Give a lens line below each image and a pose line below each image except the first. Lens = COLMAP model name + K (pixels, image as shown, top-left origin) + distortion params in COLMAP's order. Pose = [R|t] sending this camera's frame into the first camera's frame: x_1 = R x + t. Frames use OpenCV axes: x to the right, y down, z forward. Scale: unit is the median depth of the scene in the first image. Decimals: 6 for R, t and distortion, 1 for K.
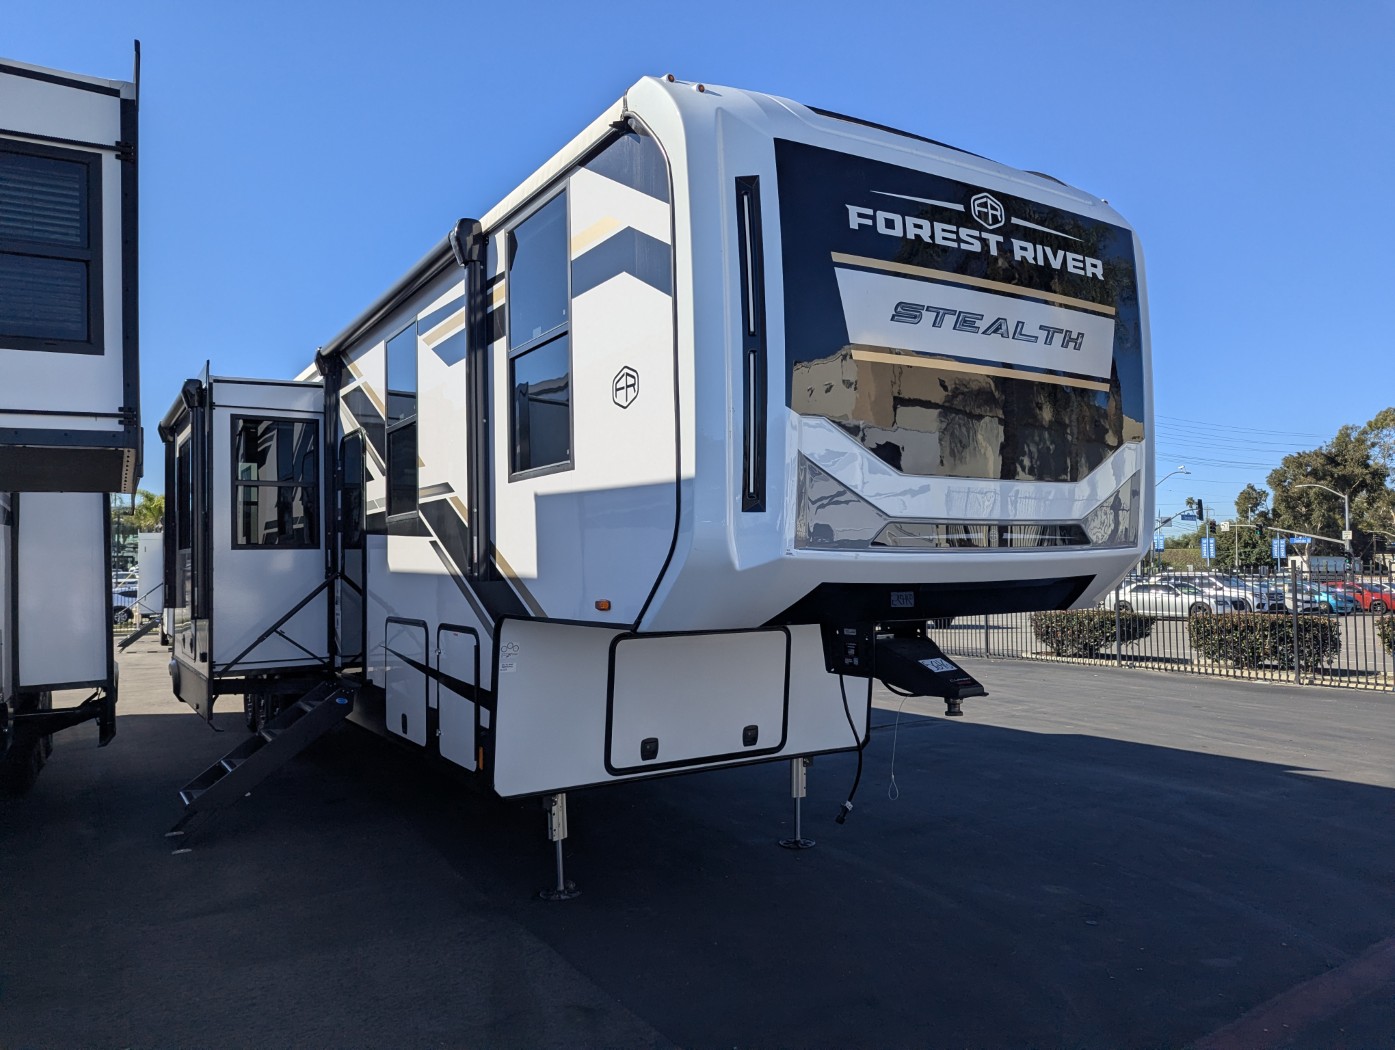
lens RADIAL K [[978.9, 0, 702.5], [0, 978.9, 530.8], [0, 0, 1]] dist [0.045927, -0.020507]
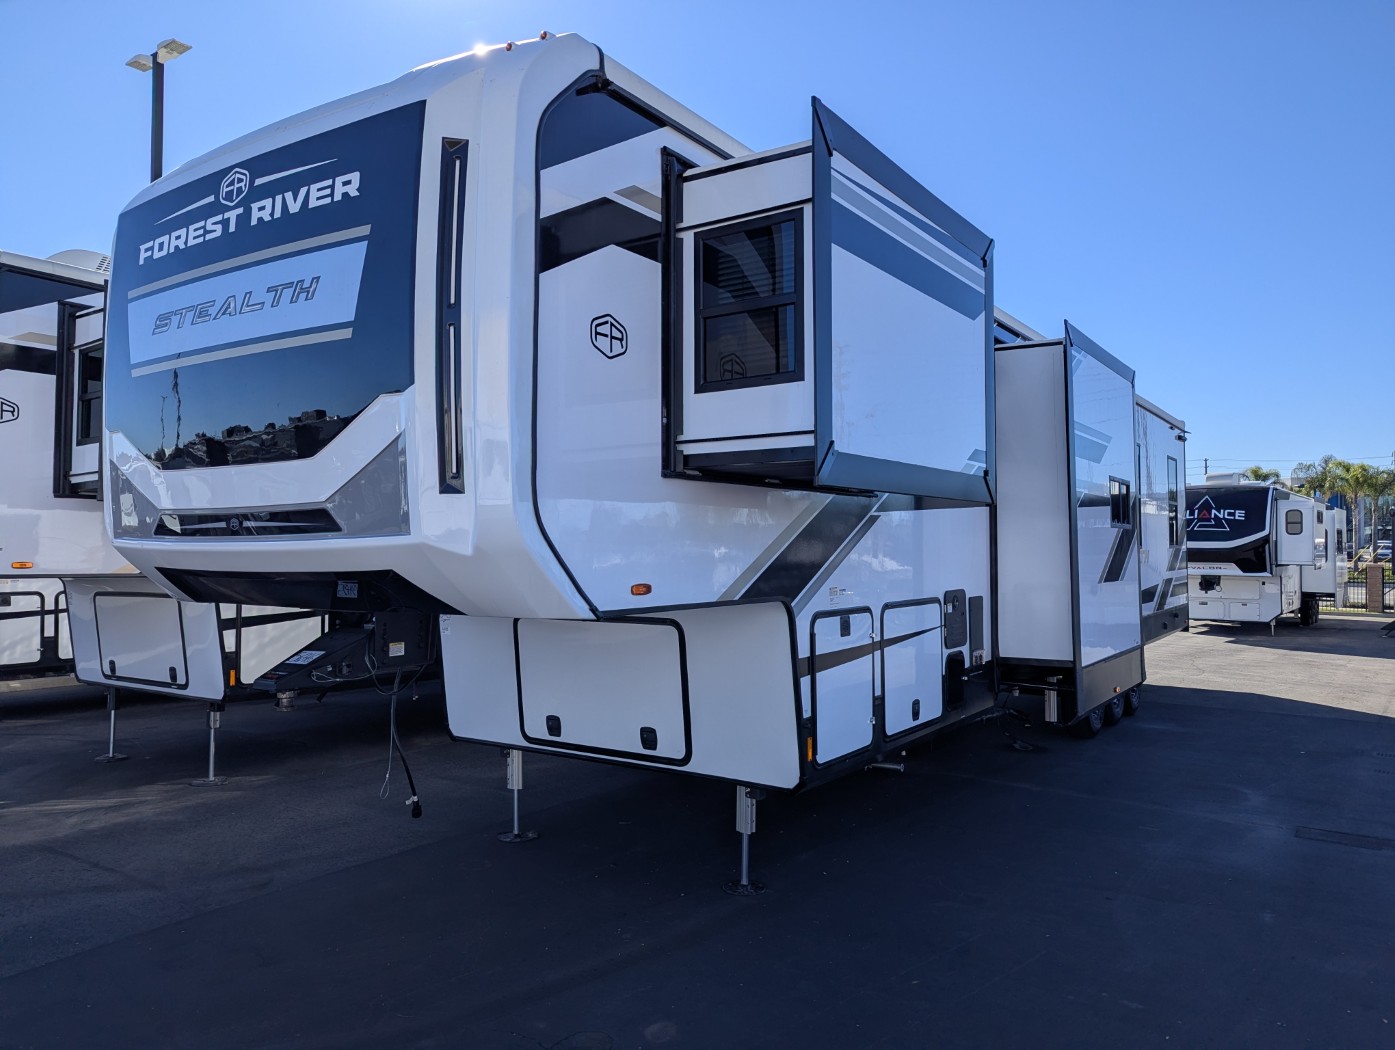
lens RADIAL K [[978.9, 0, 718.2], [0, 978.9, 519.3], [0, 0, 1]] dist [0.045927, -0.020507]
pose [[0.404518, -0.014055, -0.914422, 1.354835], [0.024176, 0.999697, -0.004671, 0.015569], [0.914211, -0.020218, 0.404735, 1.029112]]
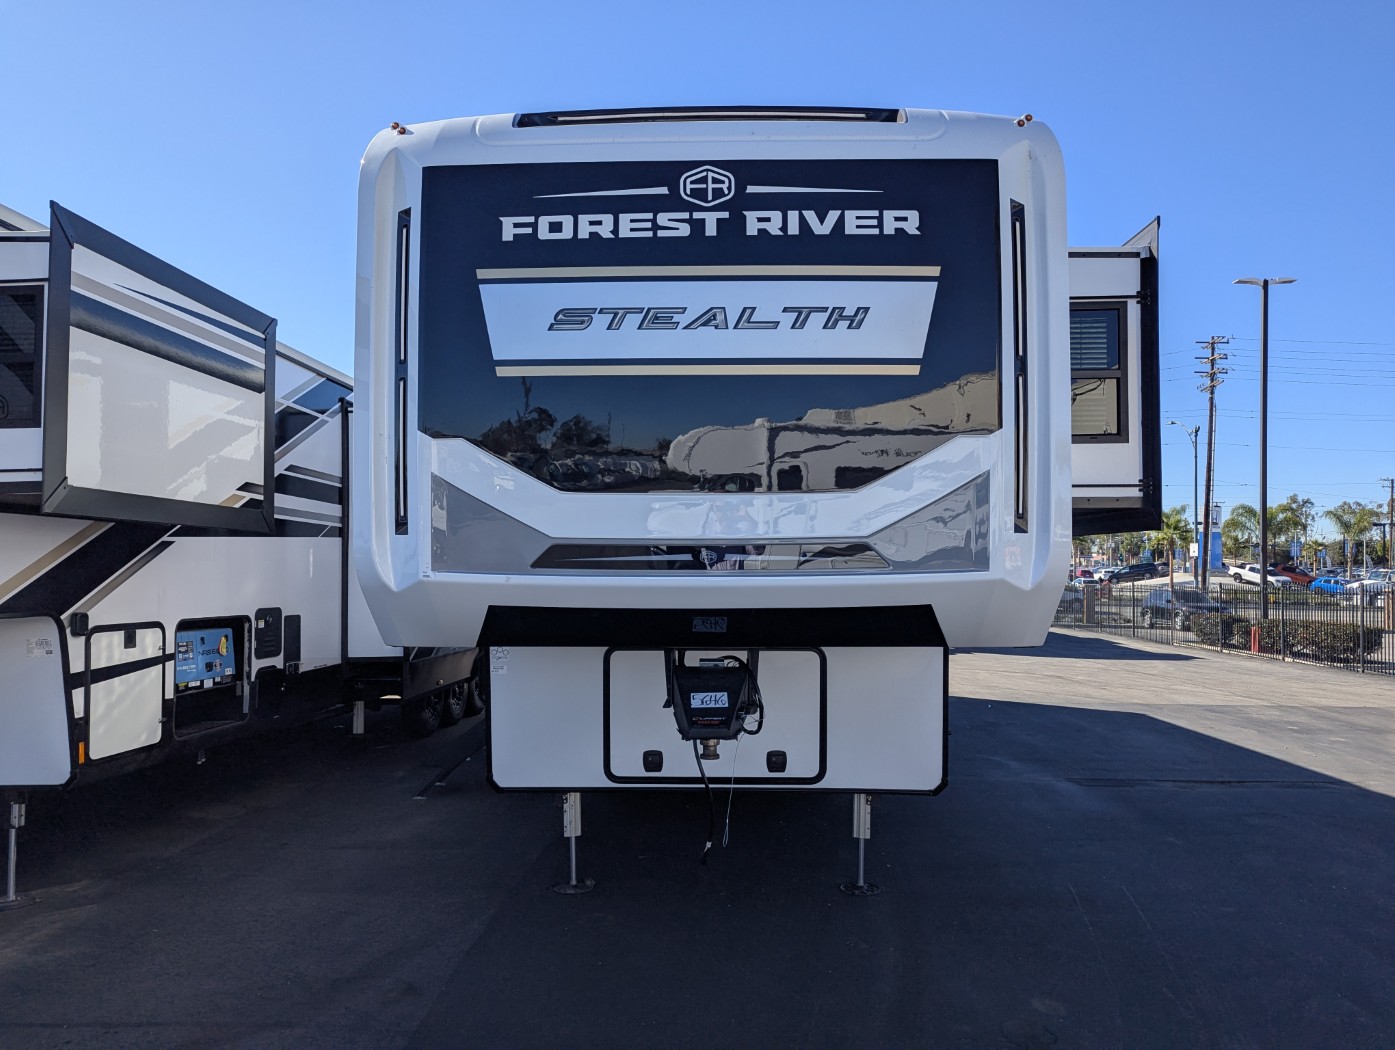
lens RADIAL K [[978.9, 0, 719.0], [0, 978.9, 527.6], [0, 0, 1]] dist [0.045927, -0.020507]
pose [[0.835802, -0.007406, -0.548981, 0.771533], [0.007232, 0.999971, -0.002479, -0.019147], [0.548983, -0.001899, 0.835831, 0.274730]]
